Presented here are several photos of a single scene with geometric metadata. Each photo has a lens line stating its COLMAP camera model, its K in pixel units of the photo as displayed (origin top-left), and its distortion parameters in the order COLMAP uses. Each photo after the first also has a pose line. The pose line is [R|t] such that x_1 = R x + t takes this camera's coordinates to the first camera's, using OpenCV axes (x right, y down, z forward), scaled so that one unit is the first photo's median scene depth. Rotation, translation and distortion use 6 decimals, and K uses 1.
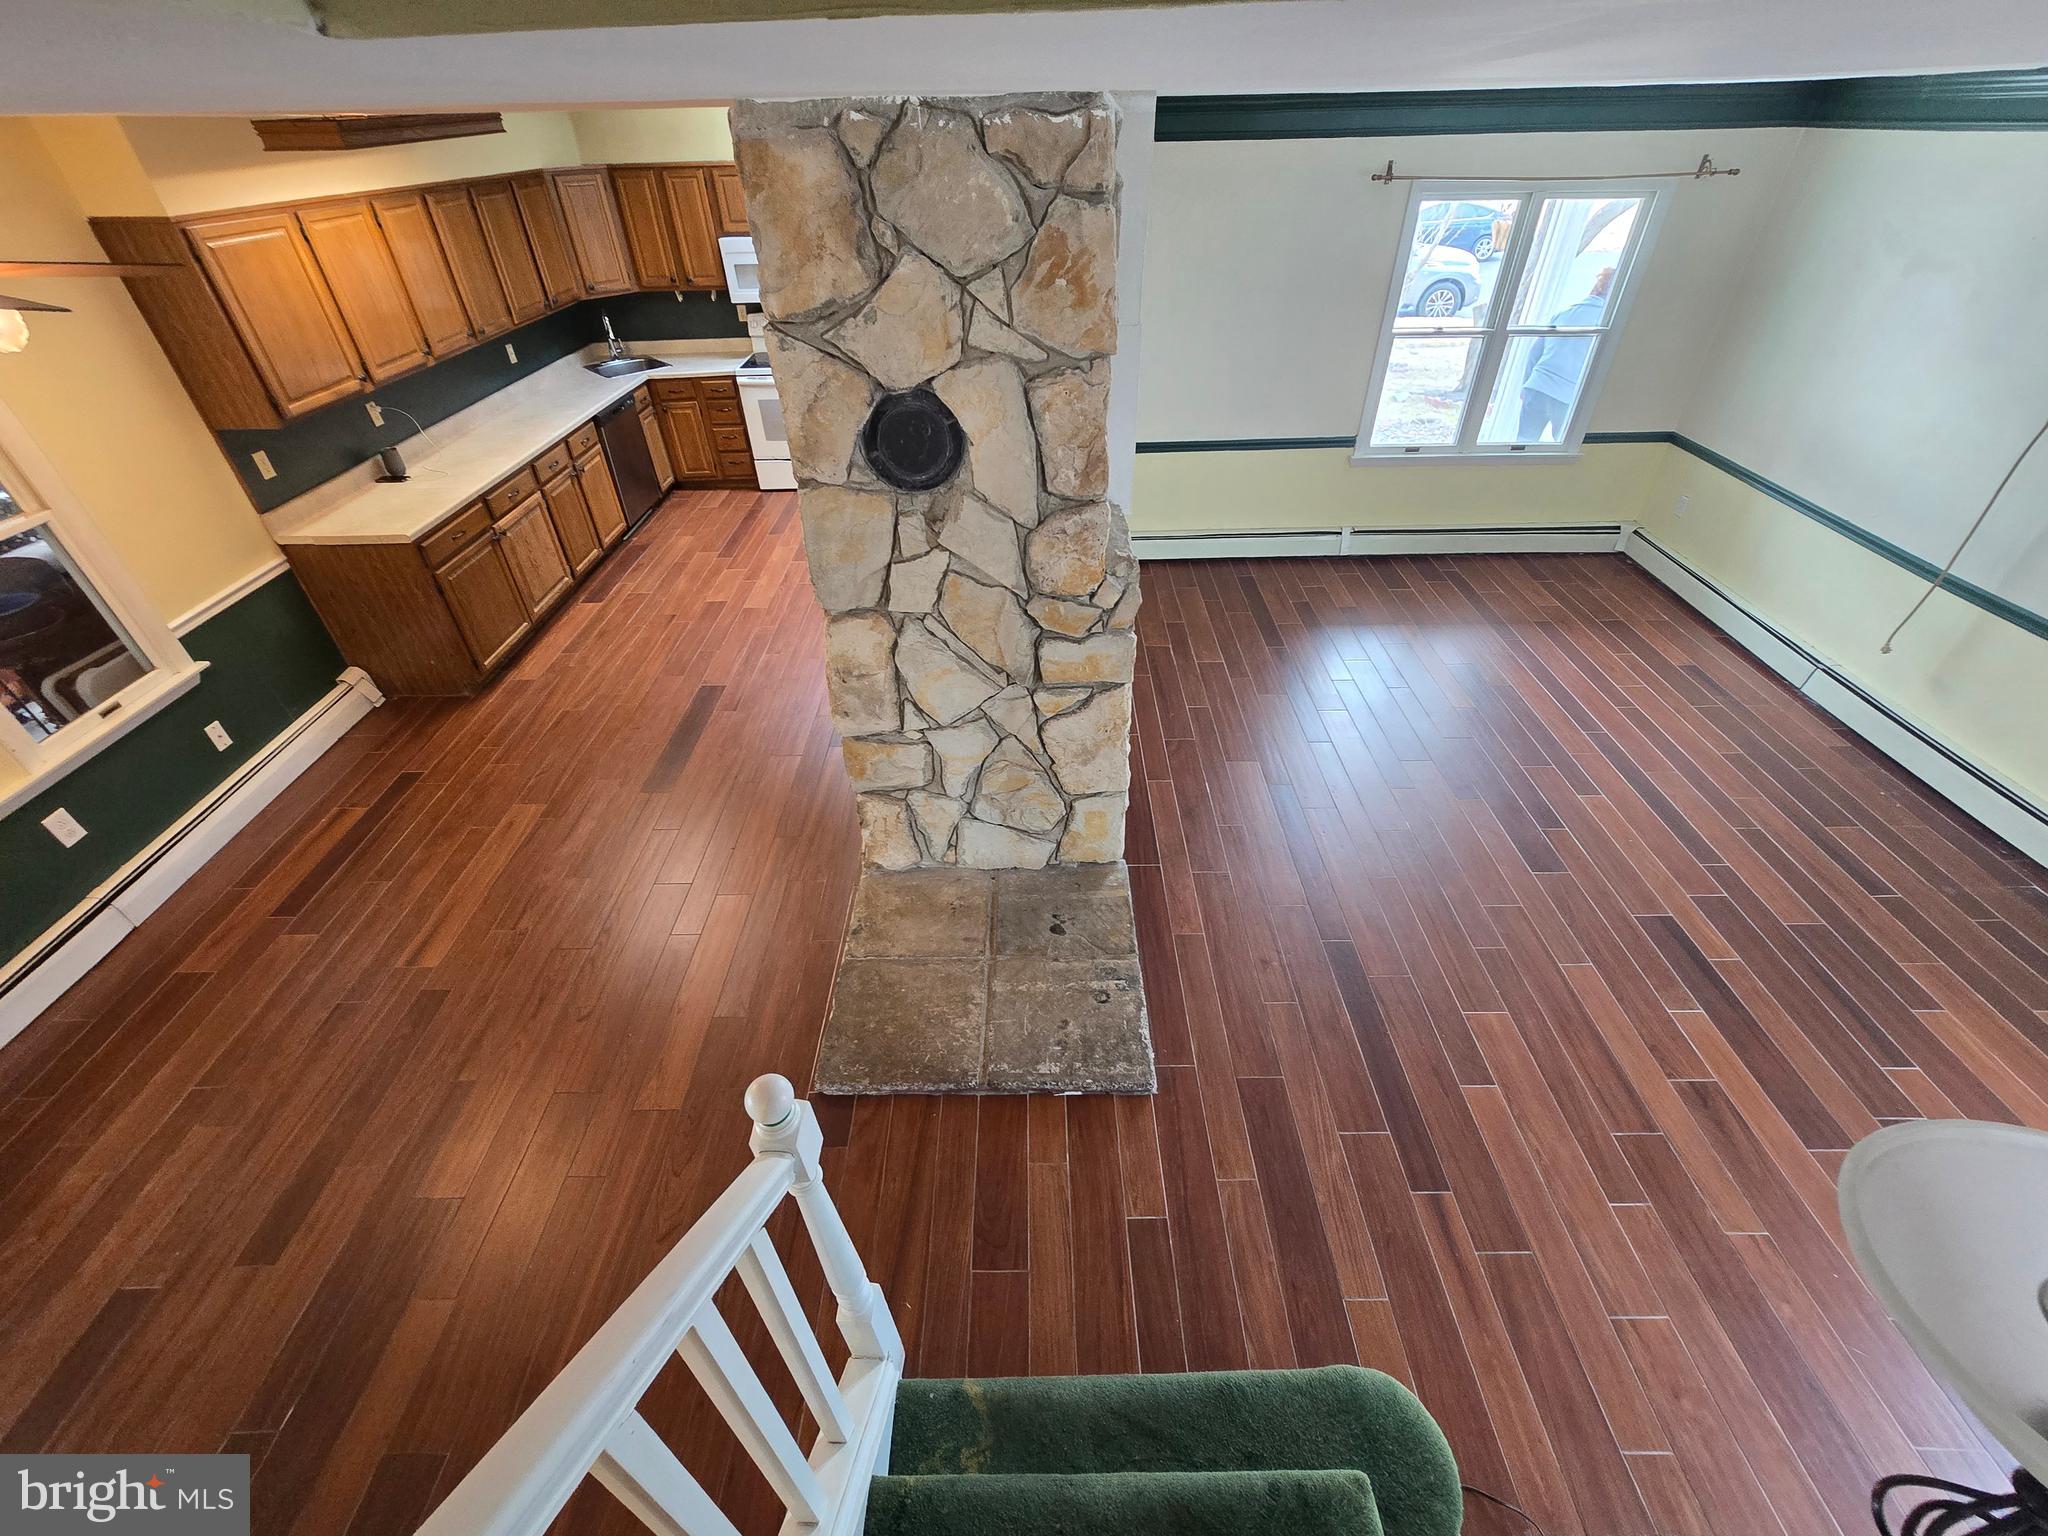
lens RADIAL K [[839.3, 0, 1022.4], [0, 839.3, 773.6], [0, 0, 1]] dist [-0.004897, 0.000468]
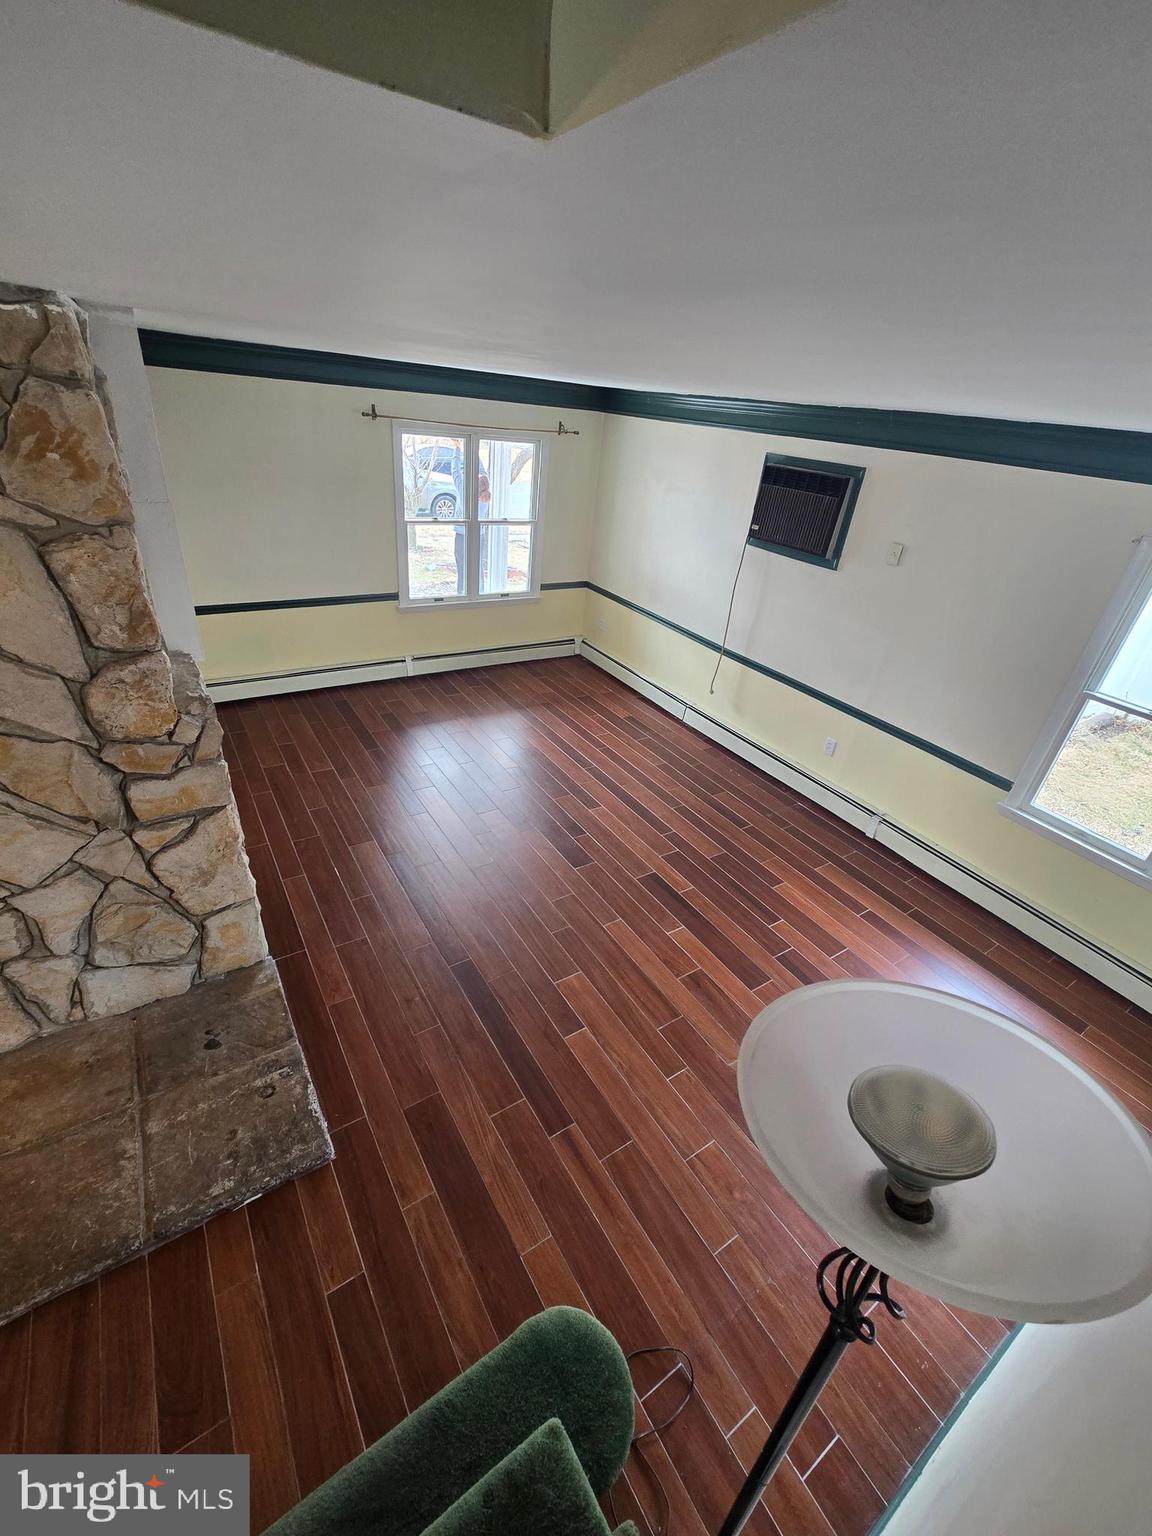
lens RADIAL K [[629.5, 0, 574.7], [0, 629.5, 767.7], [0, 0, 1]] dist [-0.004897, 0.000468]
pose [[0.829161, -0.186270, 0.527062, 0.070620], [0.247836, 0.967616, -0.047923, -0.000498], [-0.501068, 0.170361, 0.848474, 0.041966]]
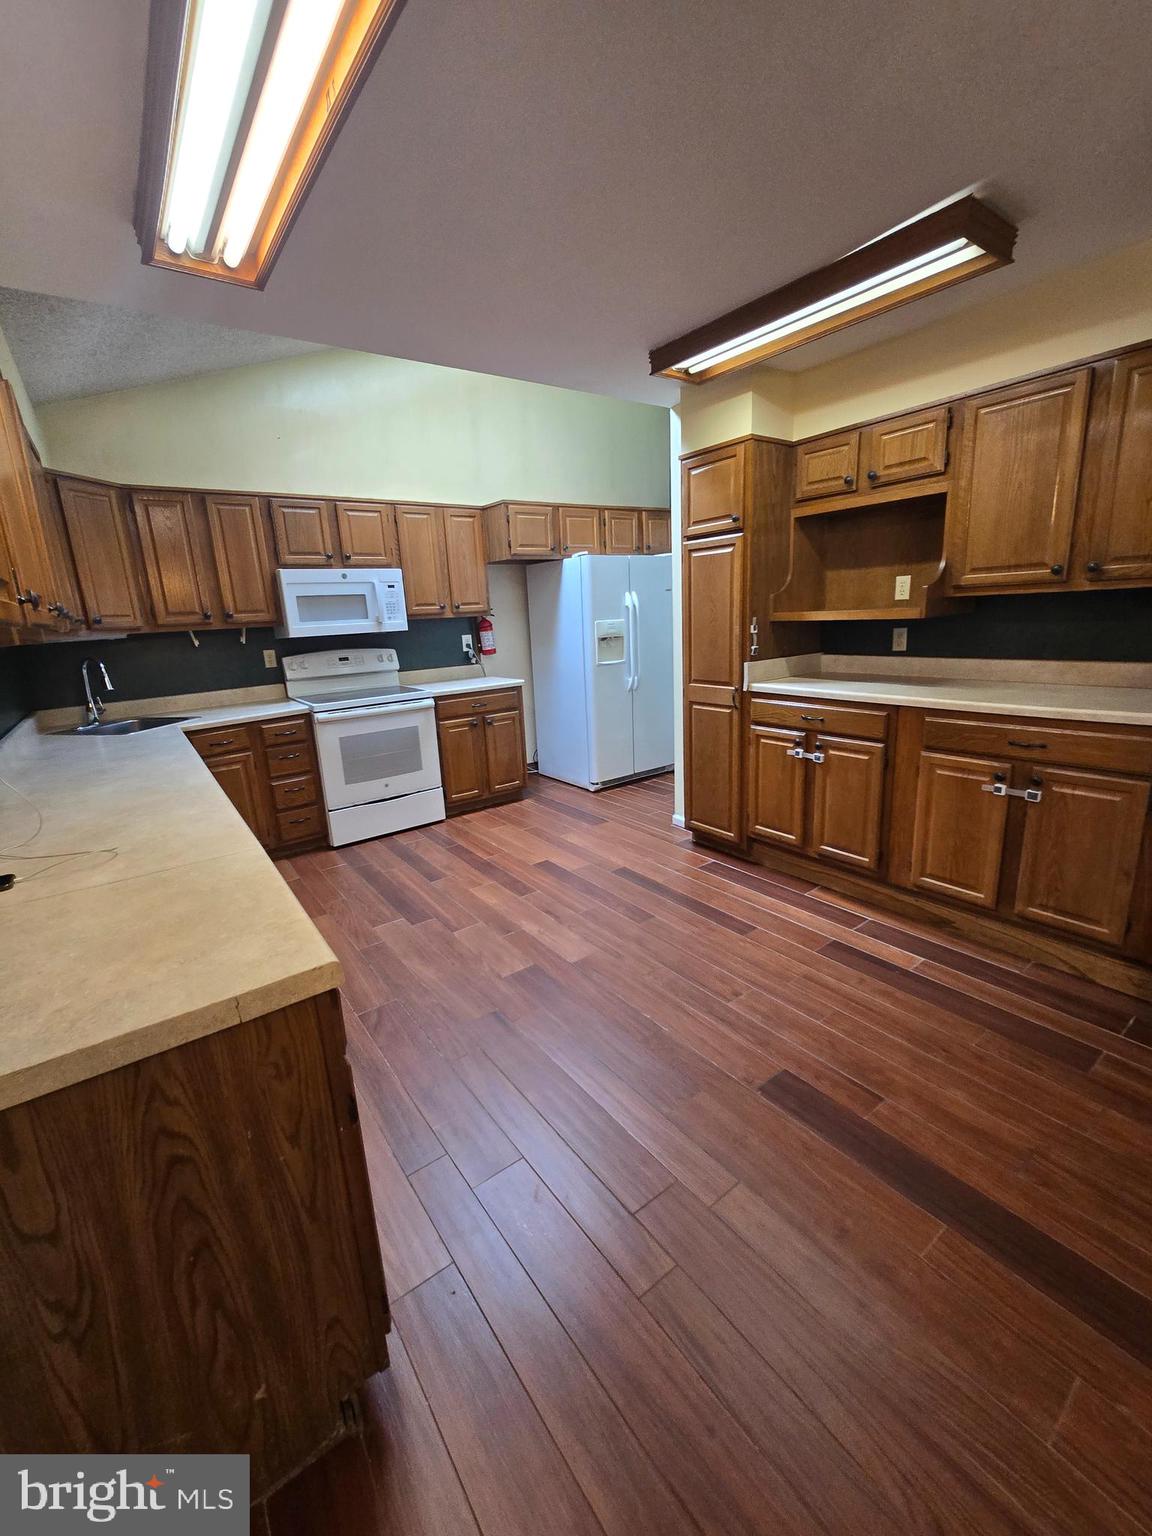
lens RADIAL K [[629.5, 0, 582.3], [0, 629.5, 767.6], [0, 0, 1]] dist [-0.004897, 0.000468]
pose [[0.808571, -0.164571, 0.564915, -1.023973], [0.391075, 0.867652, -0.306987, -0.314296], [-0.439628, 0.469145, 0.765918, 0.973355]]
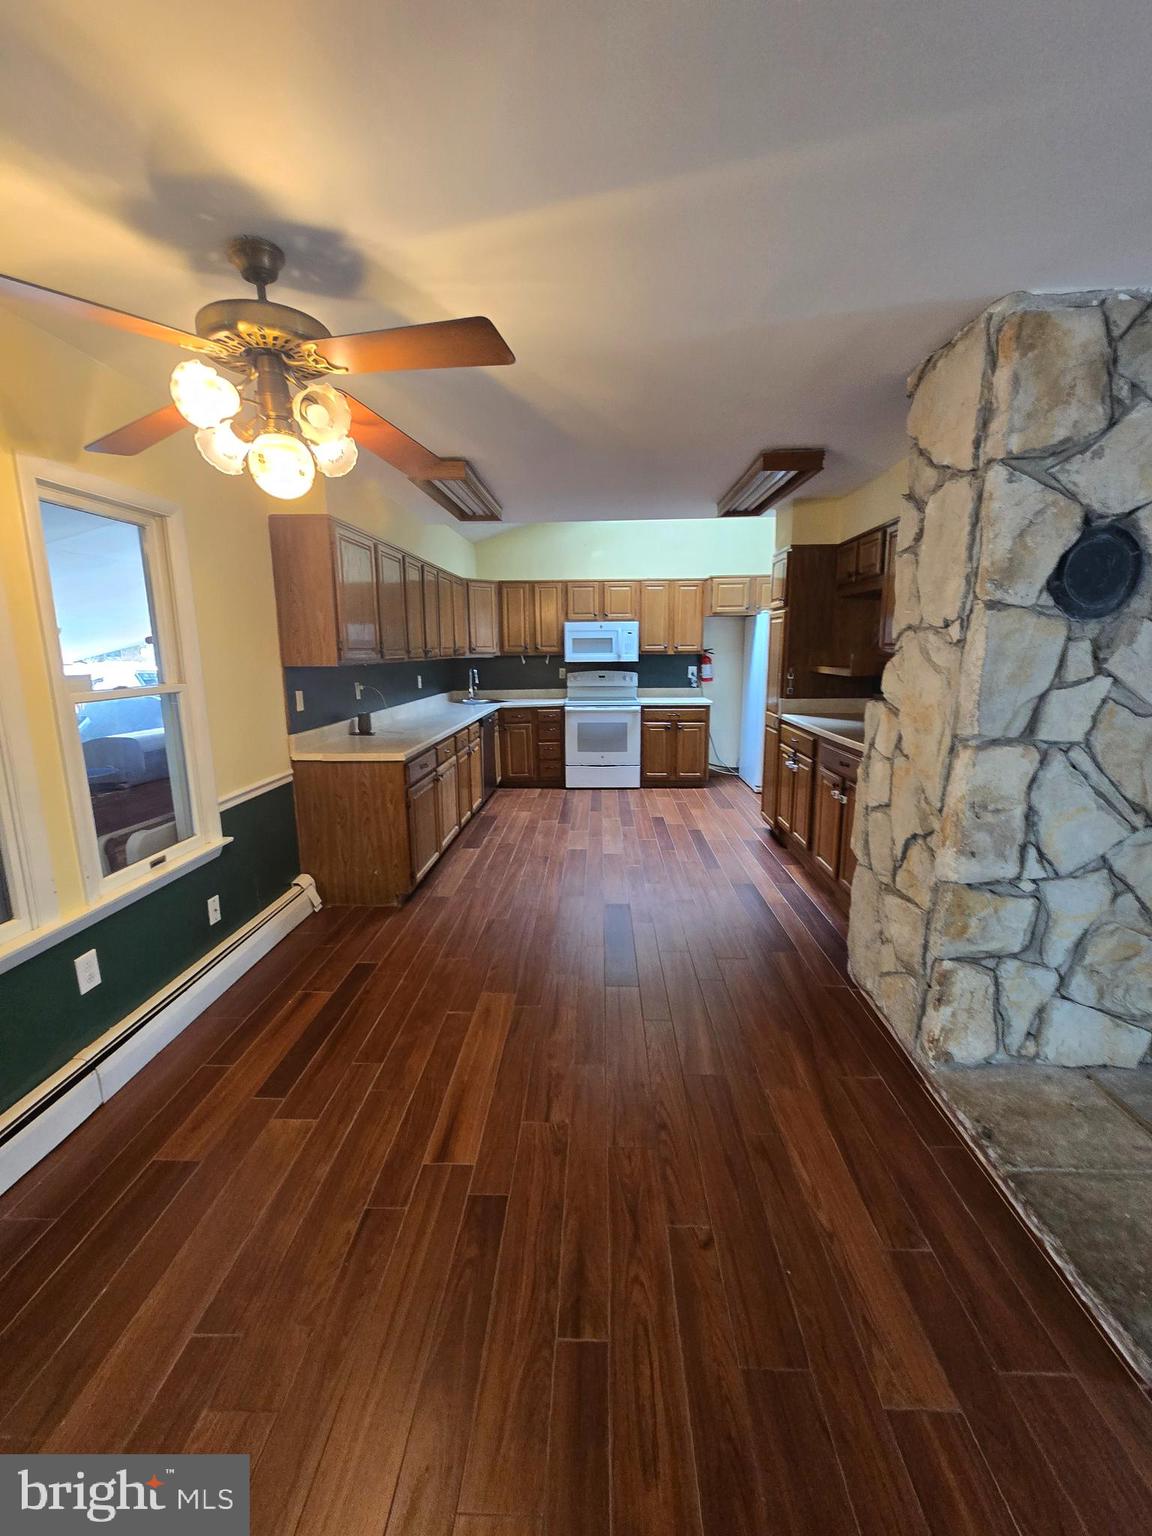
lens RADIAL K [[629.5, 0, 578.9], [0, 629.5, 768.0], [0, 0, 1]] dist [-0.004897, 0.000468]
pose [[0.999199, 0.015878, -0.036726, -0.595913], [-0.030941, 0.888605, -0.457628, 0.170023], [0.025369, 0.458397, 0.888385, 0.301525]]
